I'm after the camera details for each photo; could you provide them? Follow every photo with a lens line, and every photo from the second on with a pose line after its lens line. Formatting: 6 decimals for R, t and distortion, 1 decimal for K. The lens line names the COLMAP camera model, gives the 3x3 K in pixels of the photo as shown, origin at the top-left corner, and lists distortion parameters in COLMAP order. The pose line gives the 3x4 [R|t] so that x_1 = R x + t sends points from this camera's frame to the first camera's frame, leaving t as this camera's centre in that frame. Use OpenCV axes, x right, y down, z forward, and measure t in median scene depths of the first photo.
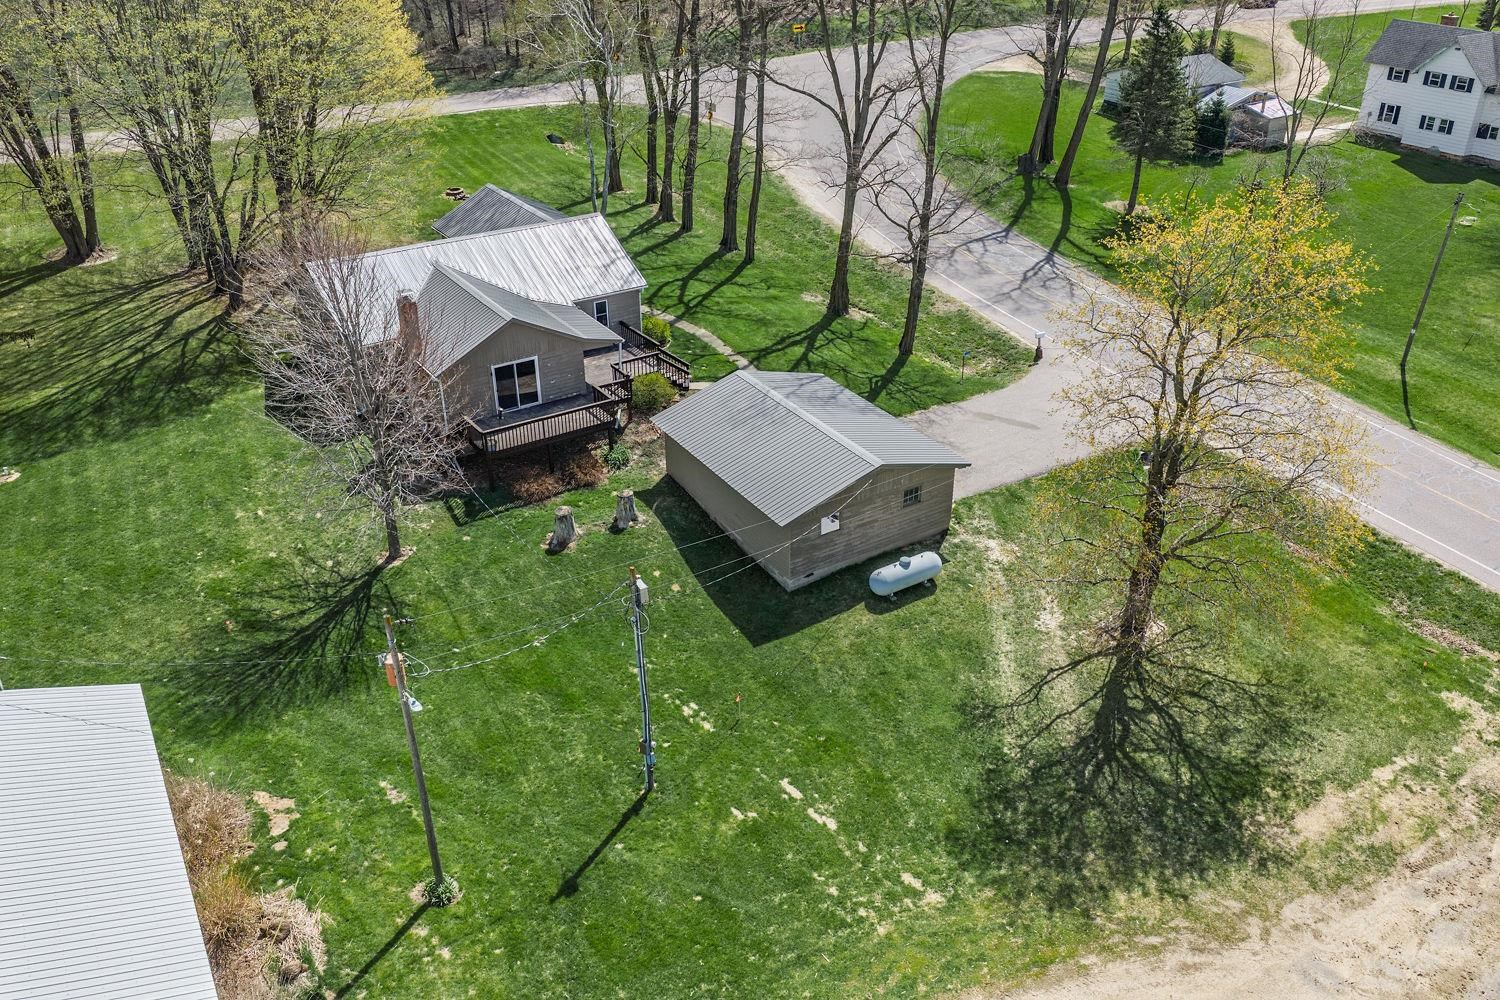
lens RADIAL K [[1243.1, 0, 767.5], [0, 1243.1, 494.6], [0, 0, 1]] dist [0.005345, -0.004175]
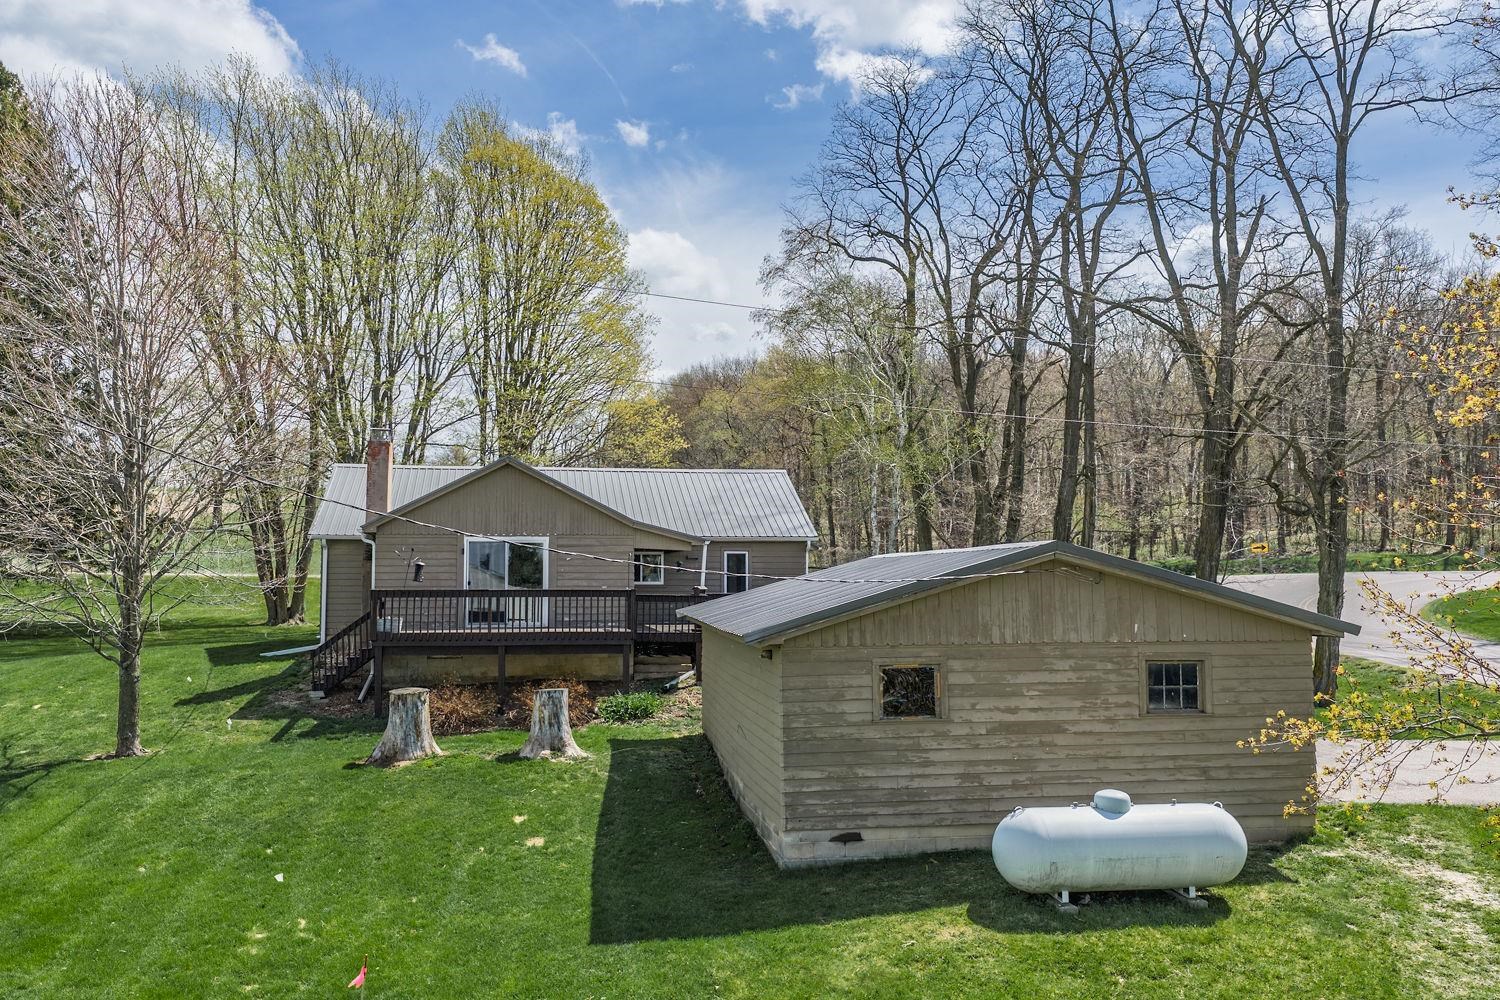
lens RADIAL K [[1255.3, 0, 750.0], [0, 1255.3, 500.0], [0, 0, 1]] dist [0.000389, 0.001598]
pose [[0.898376, -0.053391, -0.435970, 0.146675], [-0.209209, 0.820741, -0.531616, 0.156650], [0.386202, 0.568800, 0.726164, 0.564695]]
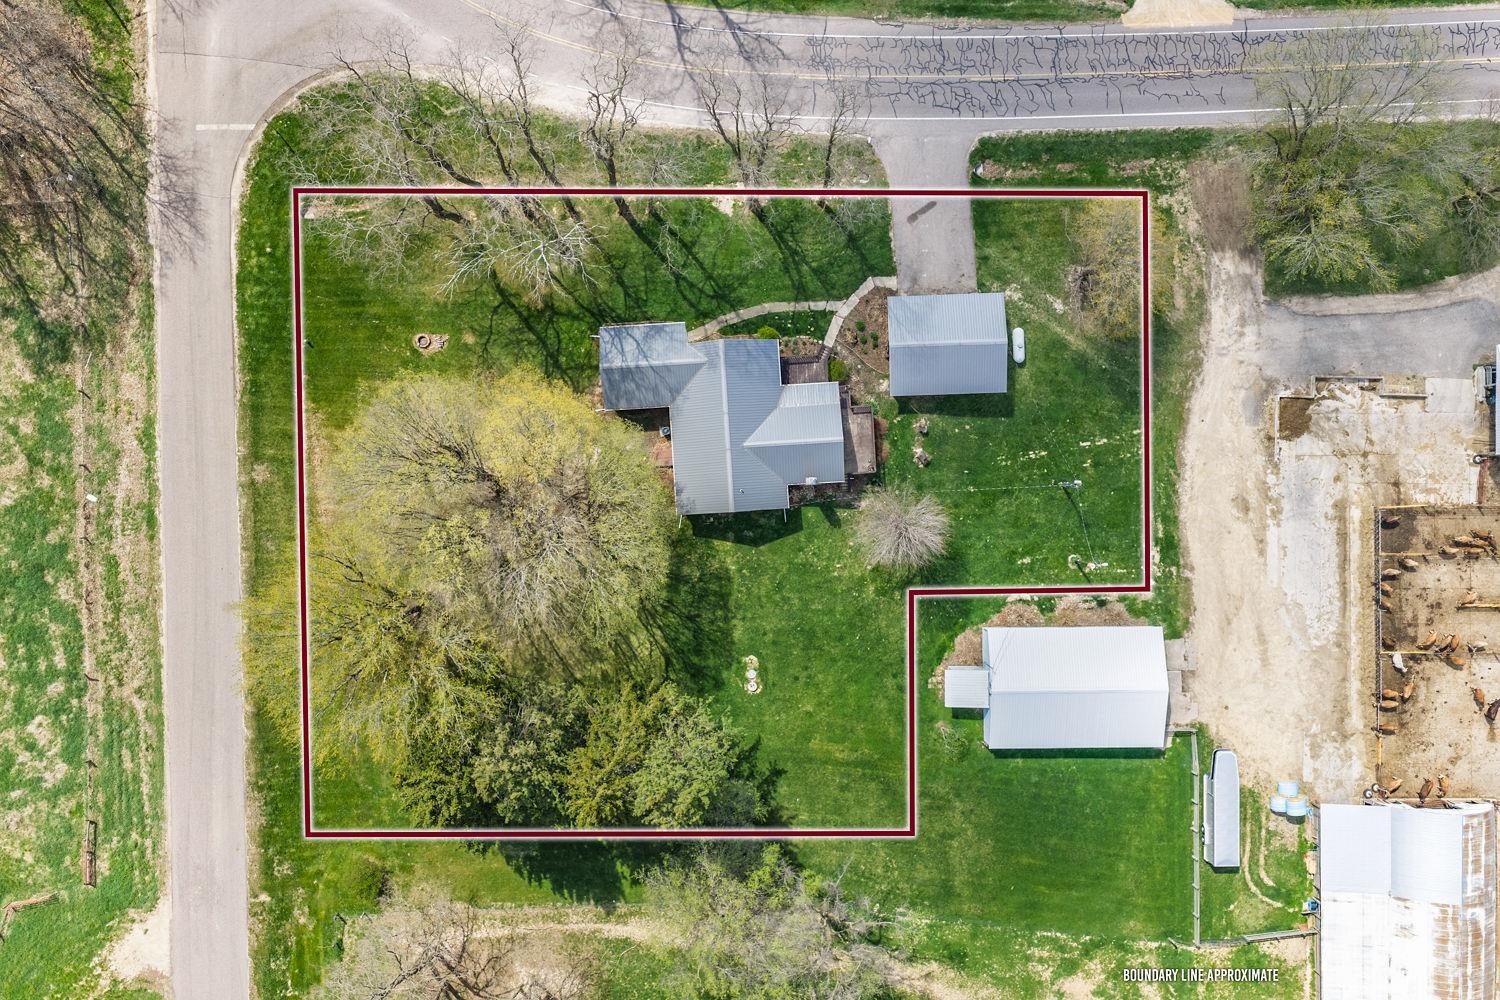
lens RADIAL K [[1243.1, 0, 767.5], [0, 1243.1, 494.6], [0, 0, 1]] dist [0.005345, -0.004175]
pose [[0.502949, -0.864298, 0.005626, -0.332490], [0.418099, 0.248985, 0.873613, -1.816850], [-0.756462, -0.437031, 0.486588, 0.051000]]
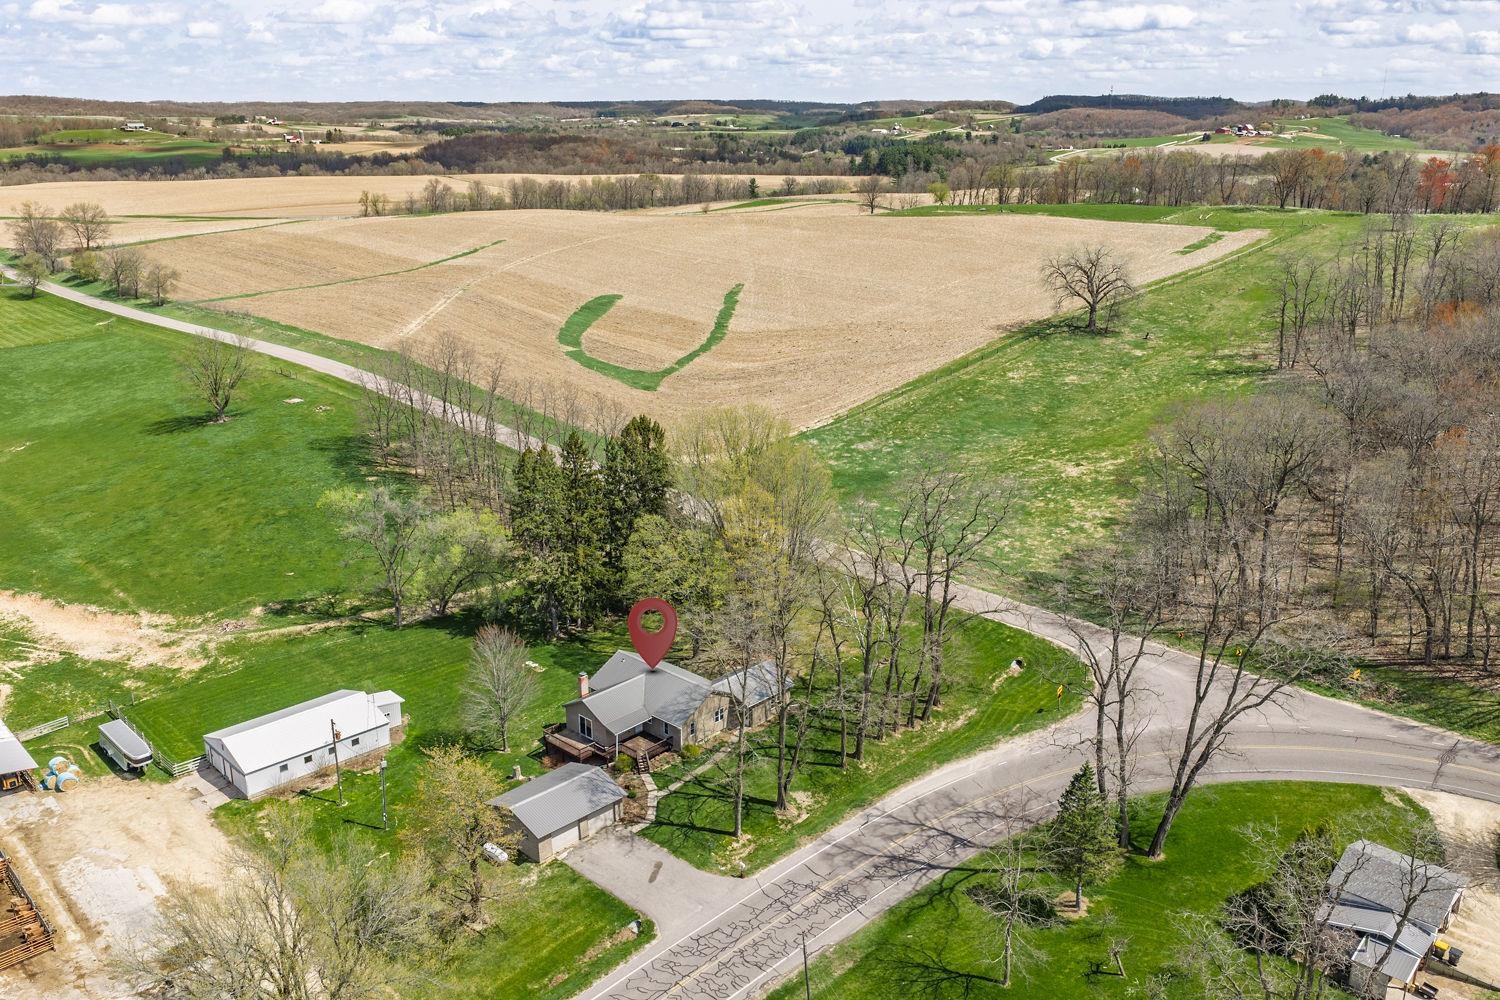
lens RADIAL K [[1243.1, 0, 767.5], [0, 1243.1, 494.6], [0, 0, 1]] dist [0.005345, -0.004175]
pose [[0.237093, 0.296137, -0.925251, 1.895105], [-0.465912, 0.870393, 0.159191, -0.976088], [0.852475, 0.393342, 0.344338, 0.283686]]
